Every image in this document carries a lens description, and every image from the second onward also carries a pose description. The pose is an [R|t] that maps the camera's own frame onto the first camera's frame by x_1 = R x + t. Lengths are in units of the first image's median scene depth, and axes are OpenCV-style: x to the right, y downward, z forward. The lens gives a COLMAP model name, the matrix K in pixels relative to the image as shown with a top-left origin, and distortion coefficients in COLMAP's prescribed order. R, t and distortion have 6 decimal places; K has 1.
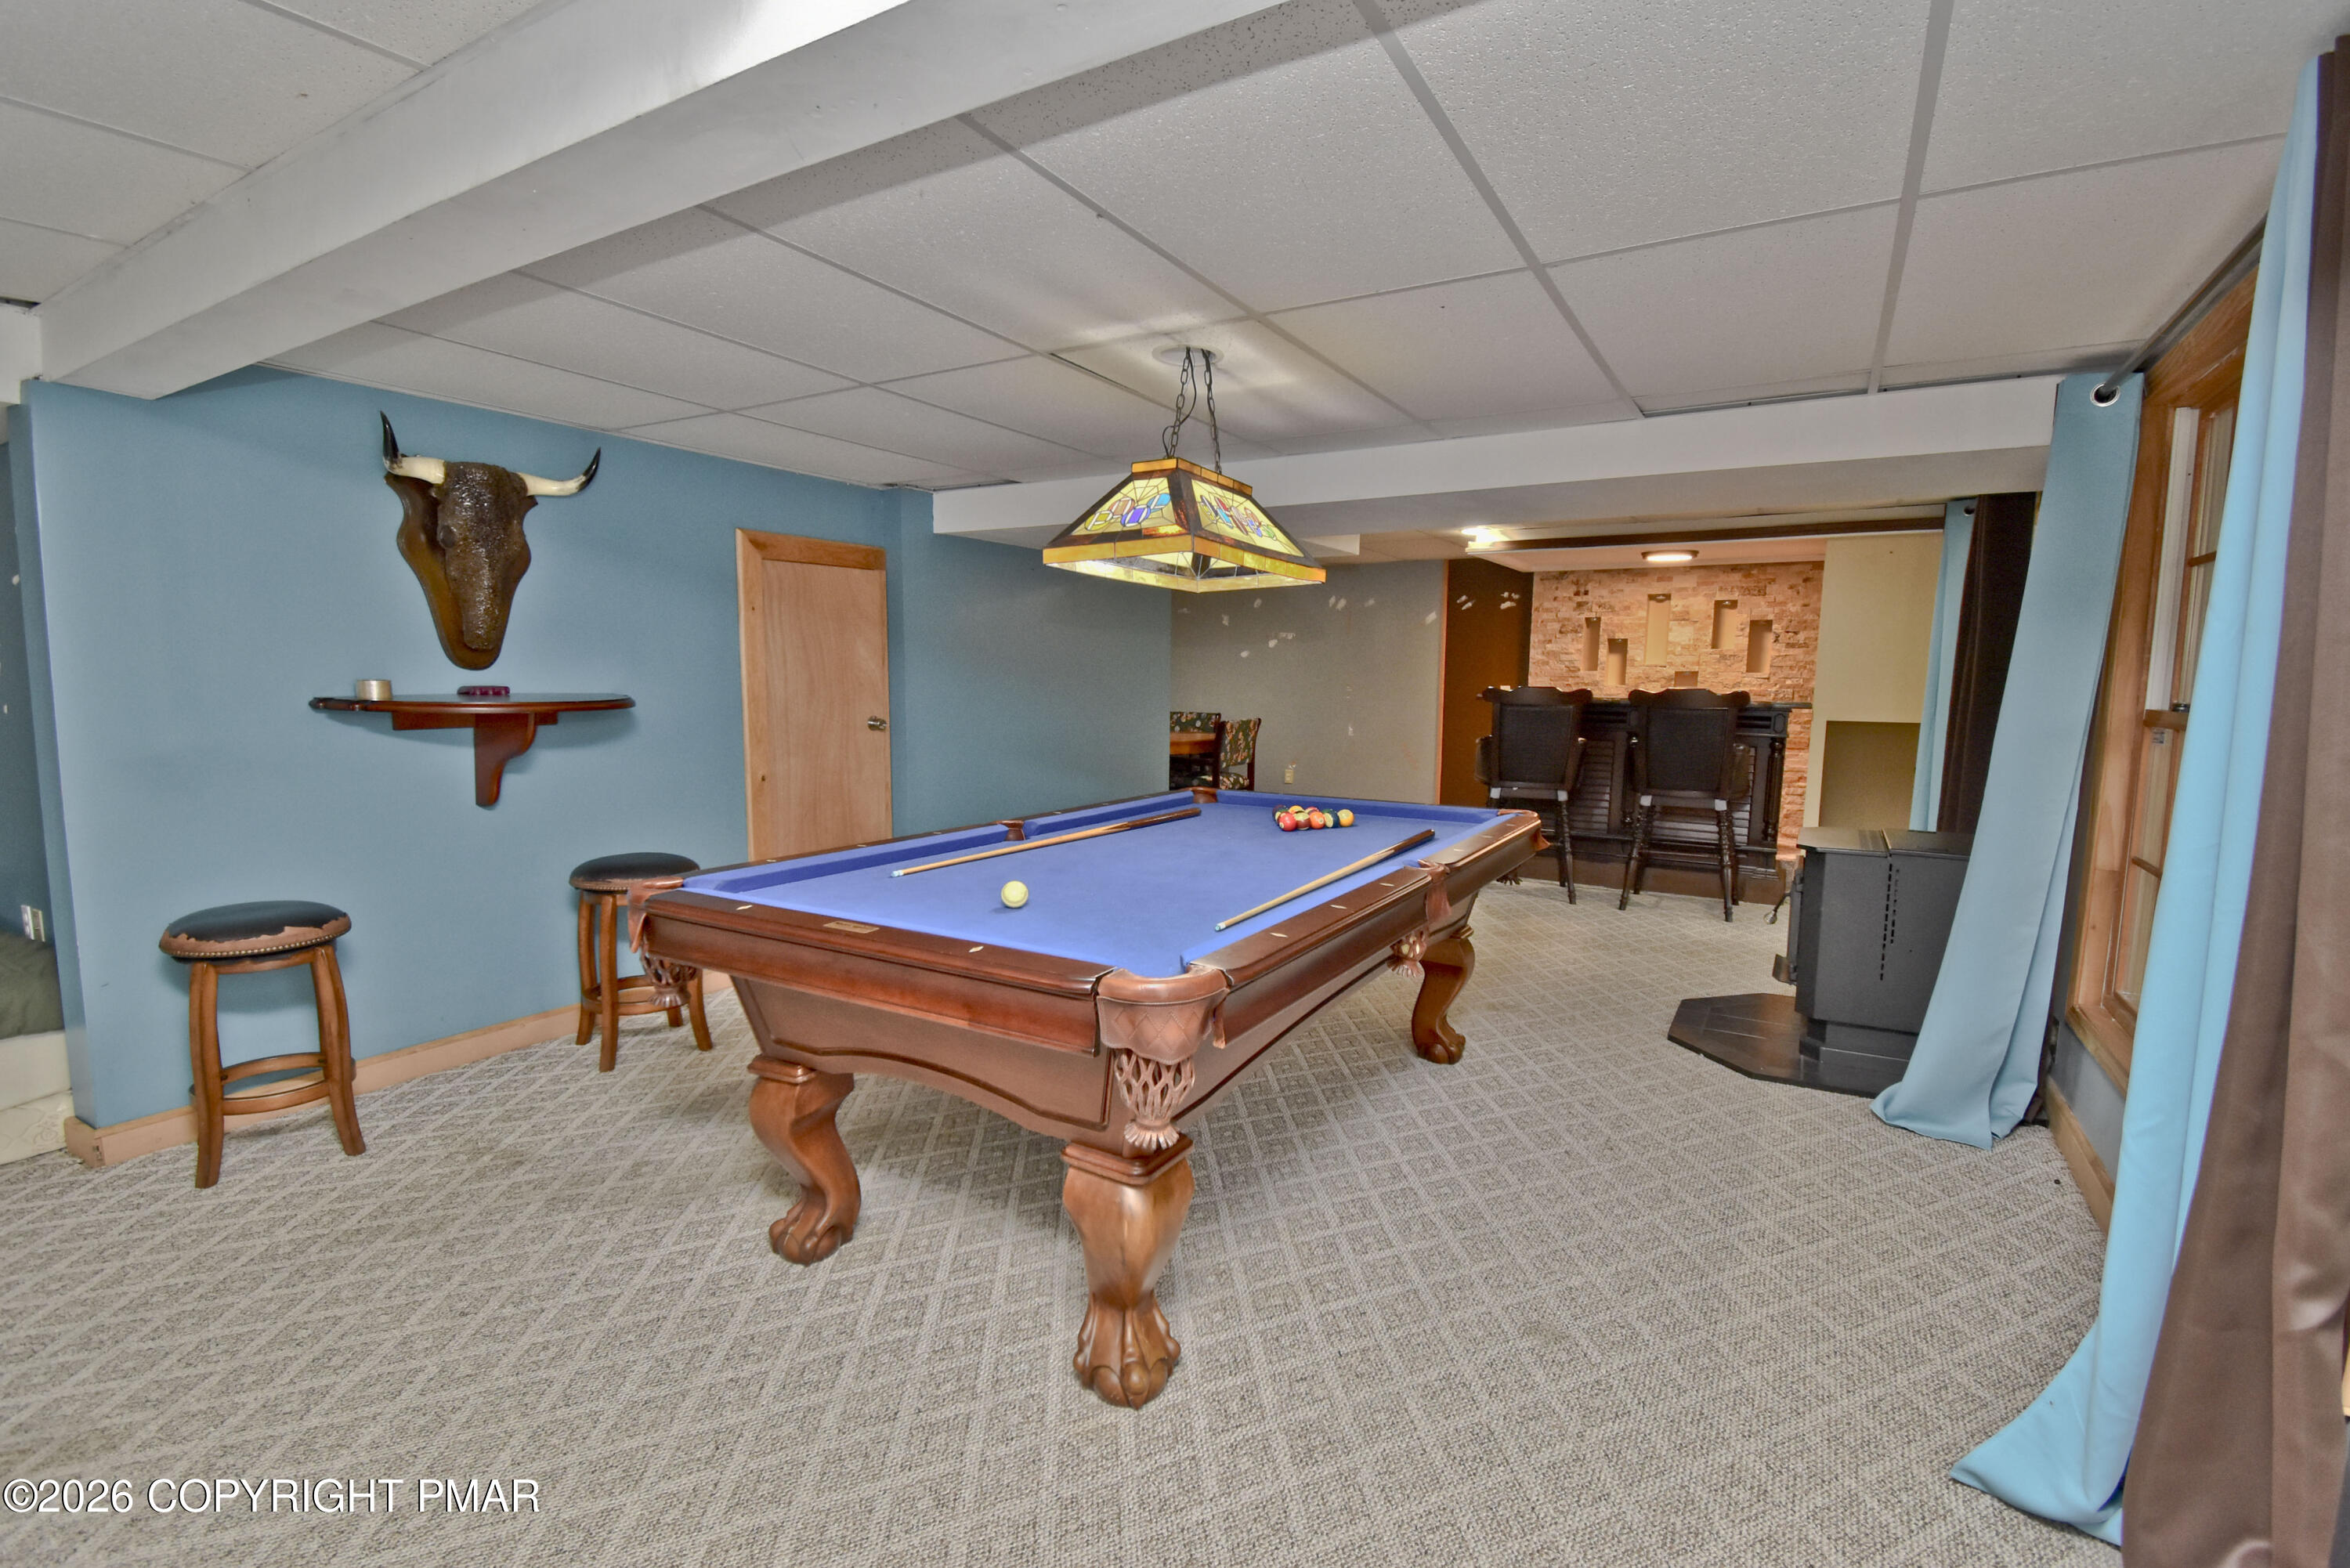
lens RADIAL K [[1068.6, 0, 1170.2], [0, 1068.6, 786.6], [0, 0, 1]] dist [0.014249, -0.020946]
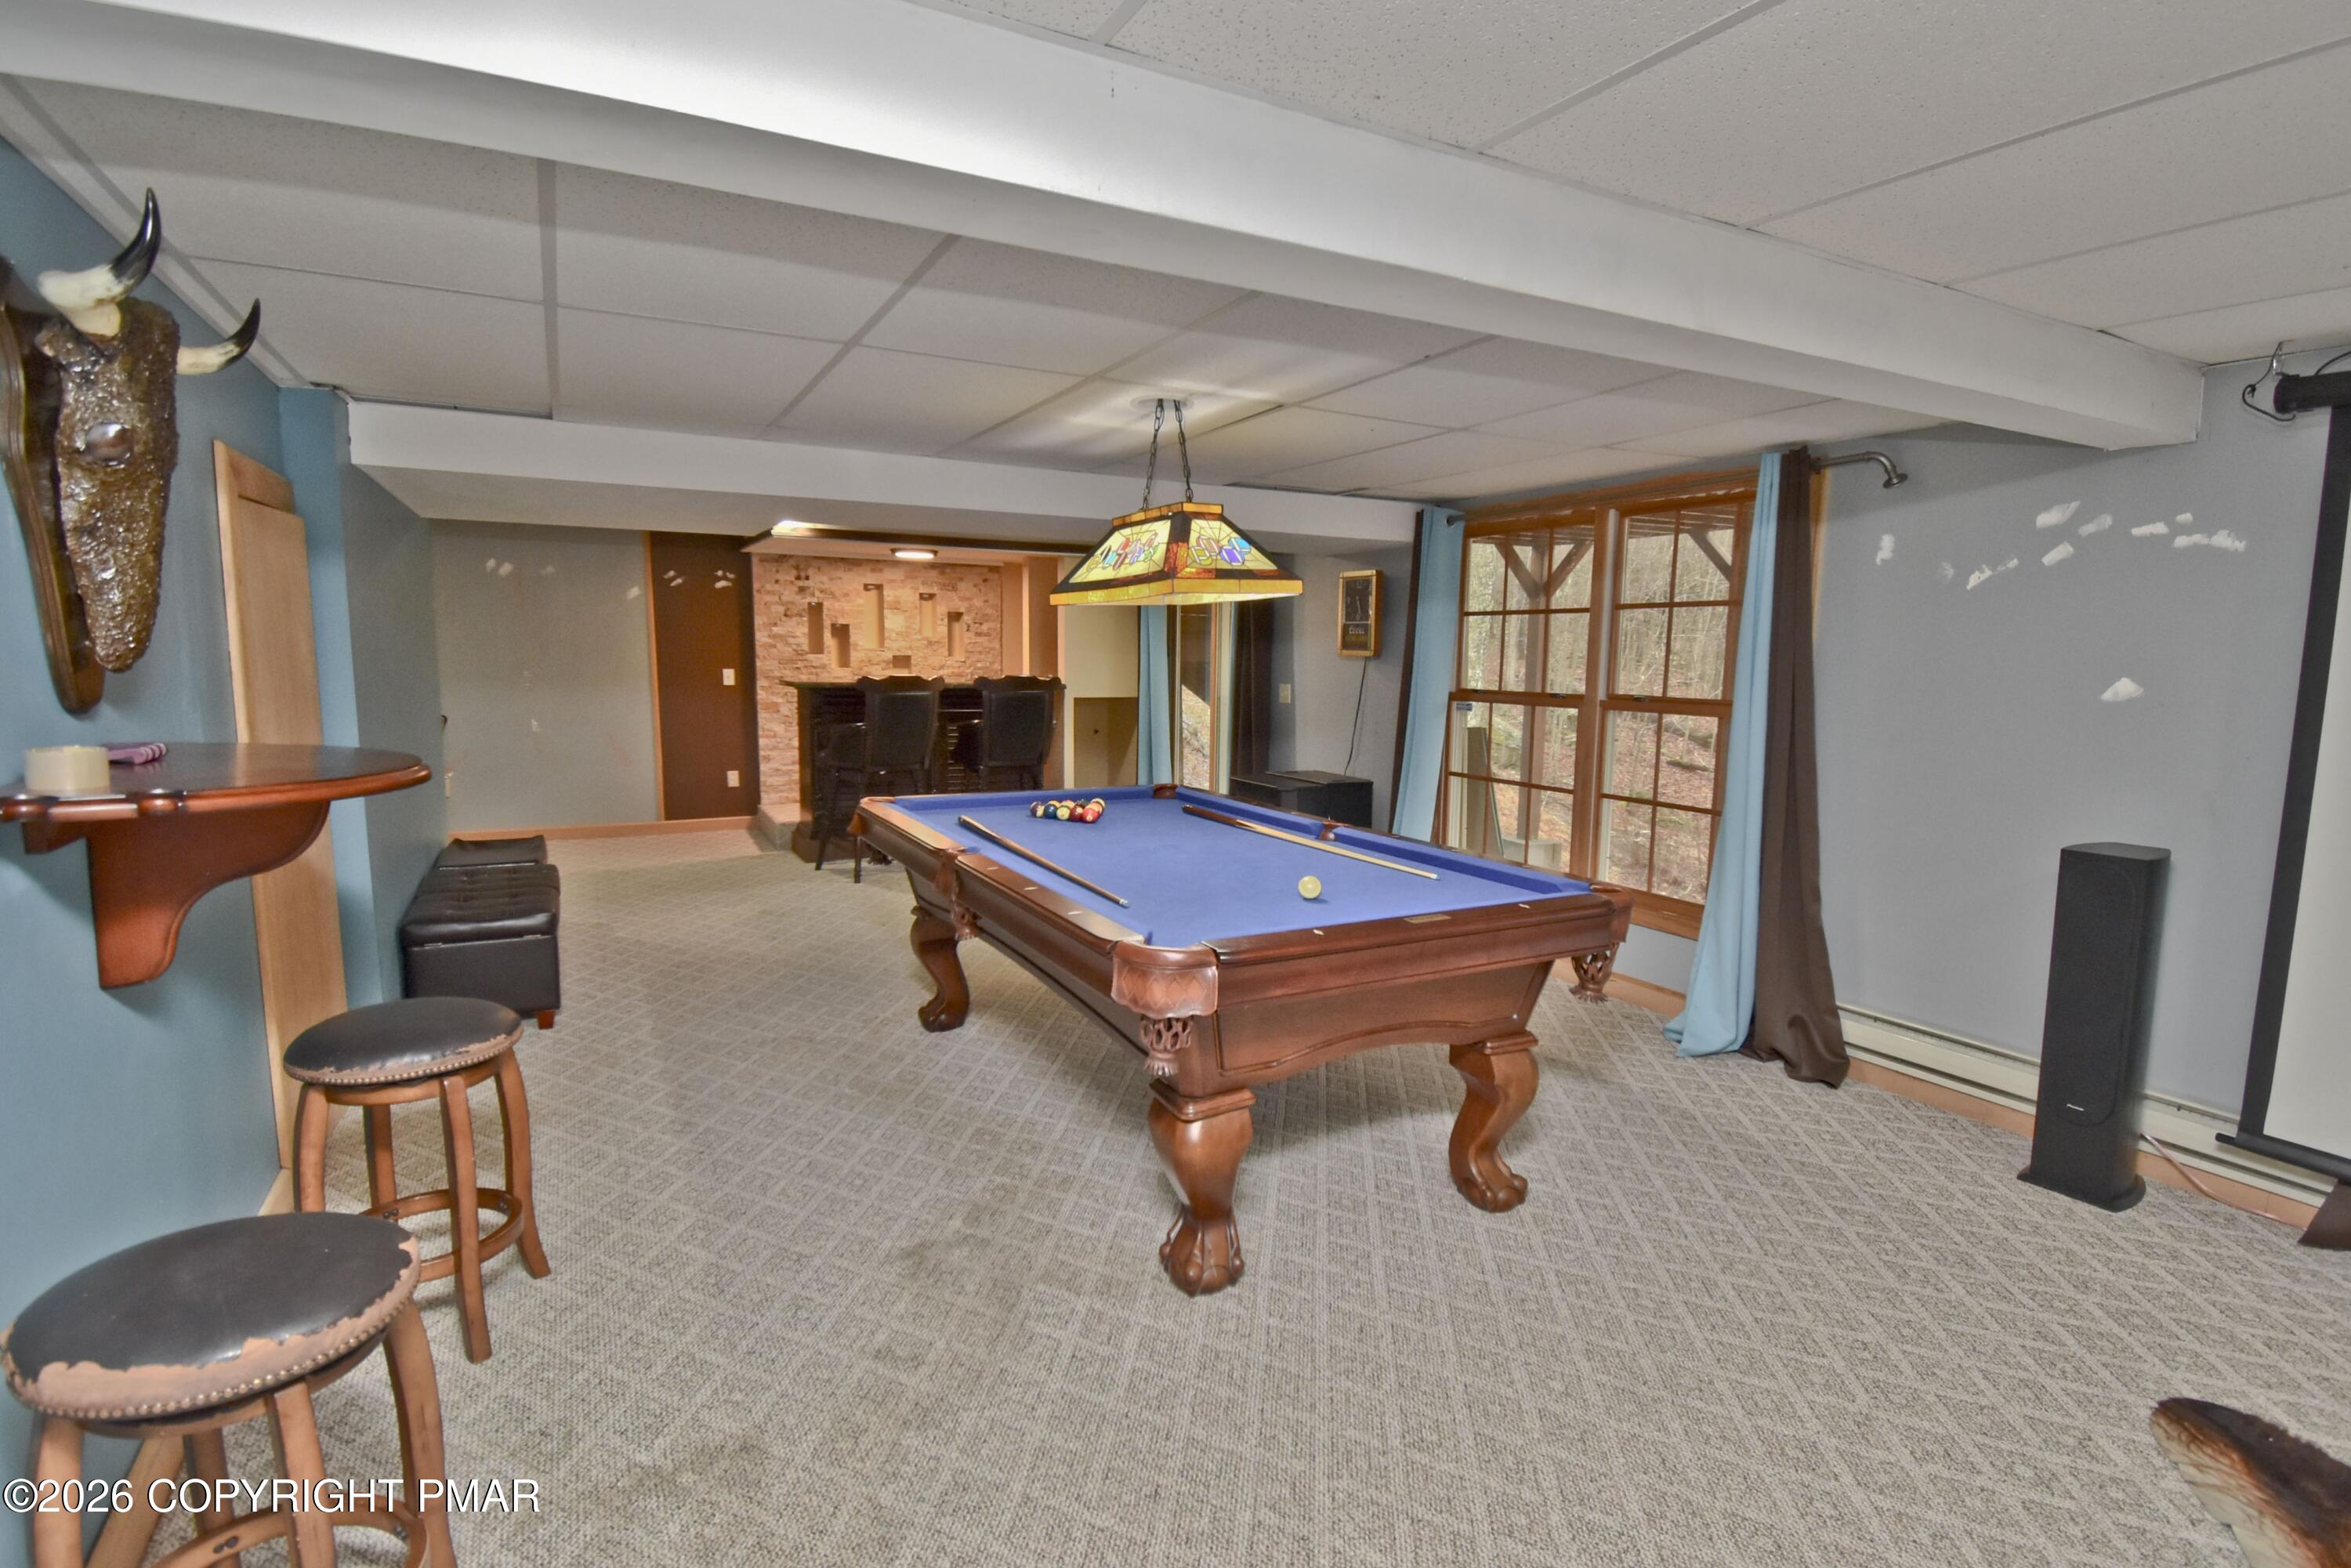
lens RADIAL K [[1133.4, 0, 1200.5], [0, 1133.4, 816.1], [0, 0, 1]] dist [0.002158, -0.009434]
pose [[0.469092, -0.131149, 0.873357, -0.502084], [0.083628, 0.991065, 0.103908, -0.044571], [-0.879181, 0.024294, 0.475868, 0.194170]]
